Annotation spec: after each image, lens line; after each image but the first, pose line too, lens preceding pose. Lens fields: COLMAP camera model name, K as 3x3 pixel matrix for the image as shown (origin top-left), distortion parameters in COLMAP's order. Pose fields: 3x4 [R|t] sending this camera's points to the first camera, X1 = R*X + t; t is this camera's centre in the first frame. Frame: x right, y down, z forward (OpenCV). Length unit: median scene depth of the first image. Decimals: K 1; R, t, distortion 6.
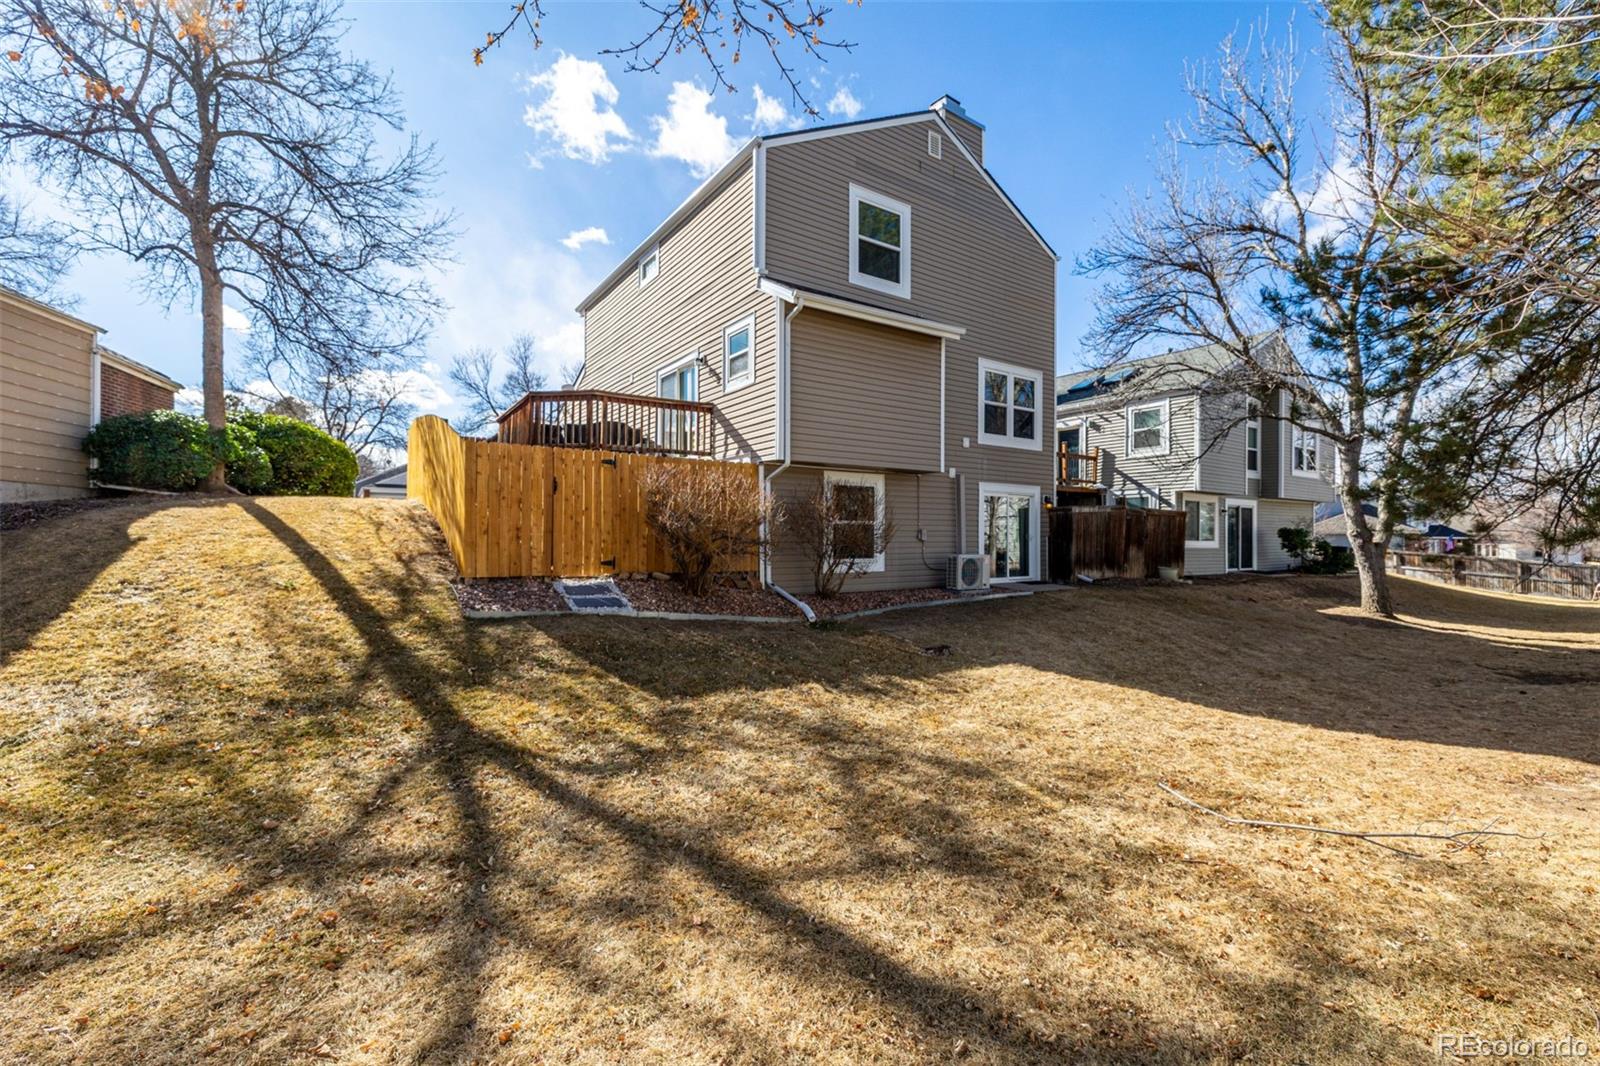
lens RADIAL K [[672.0, 0, 806.5], [0, 672.0, 535.6], [0, 0, 1]] dist [0.003377, -0.000443]
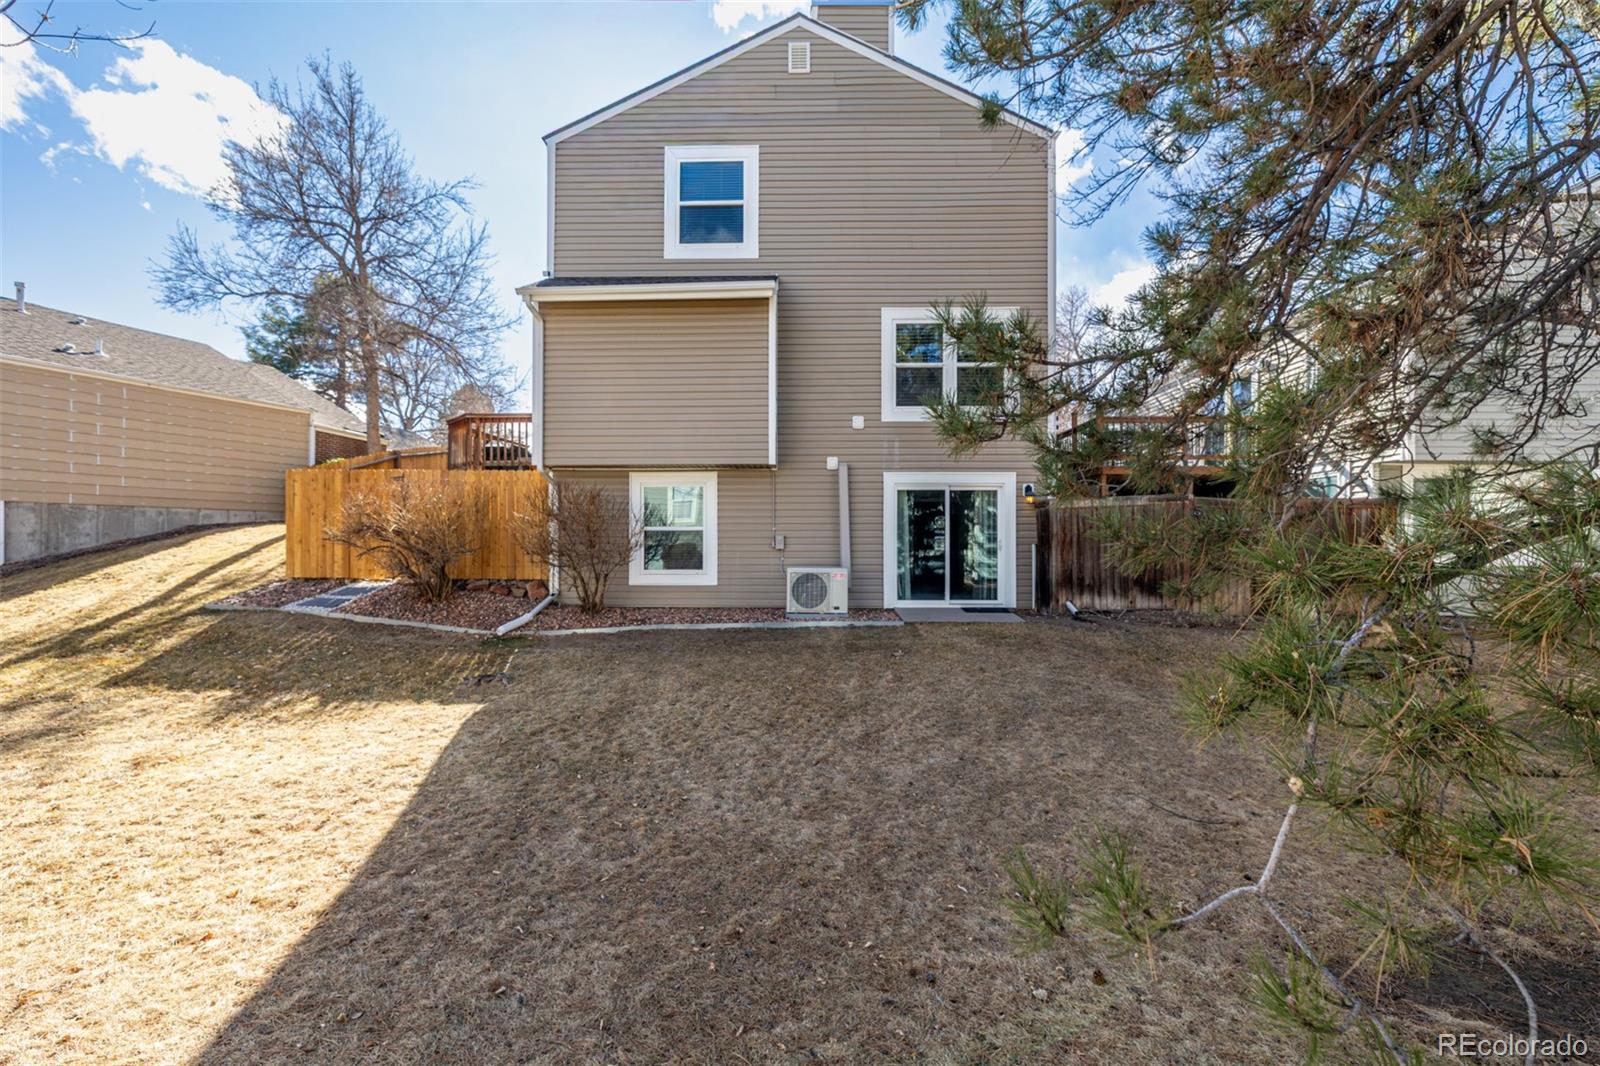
lens RADIAL K [[672.0, 0, 800.0], [0, 672.0, 539.7], [0, 0, 1]] dist [0.003377, -0.000443]
pose [[0.809780, -0.005449, -0.586708, 0.682890], [0.001889, 0.999976, -0.006681, 0.001033], [0.586730, 0.004302, 0.809771, 0.364252]]
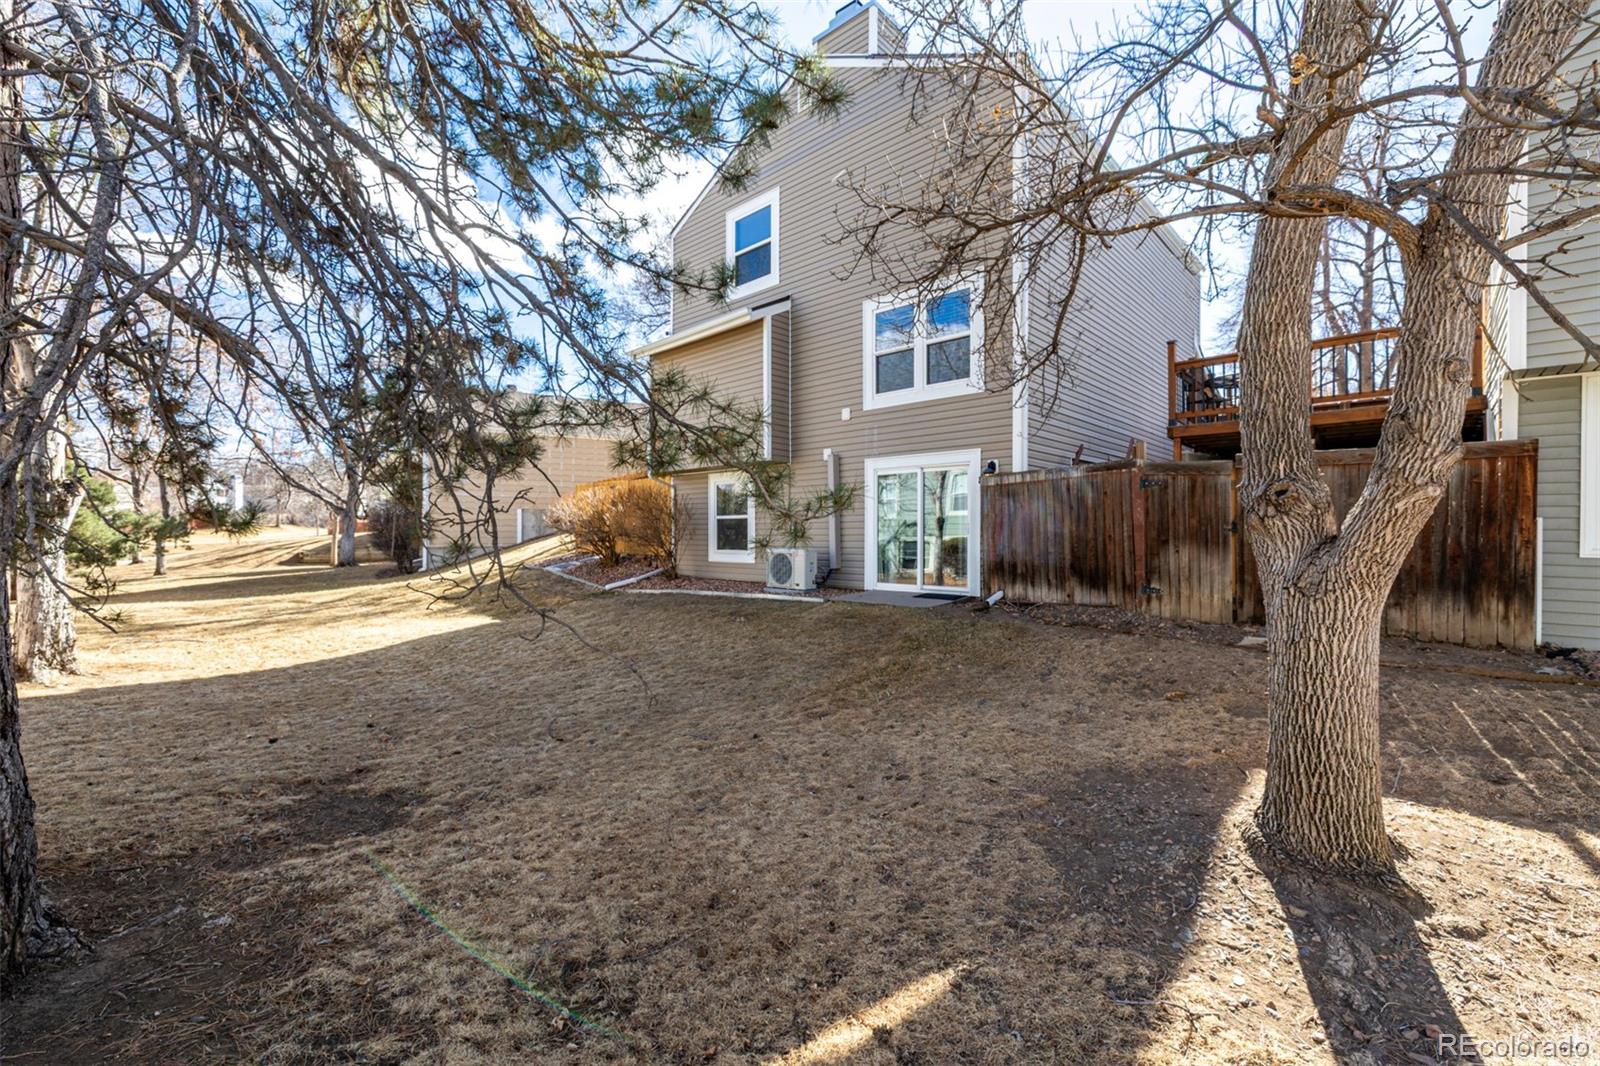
lens RADIAL K [[672.0, 0, 796.2], [0, 672.0, 533.0], [0, 0, 1]] dist [0.003377, -0.000443]
pose [[0.200998, -0.003943, -0.979584, 1.110524], [0.003715, 0.999988, -0.003263, 0.010356], [0.979585, -0.002984, 0.201010, 0.833760]]
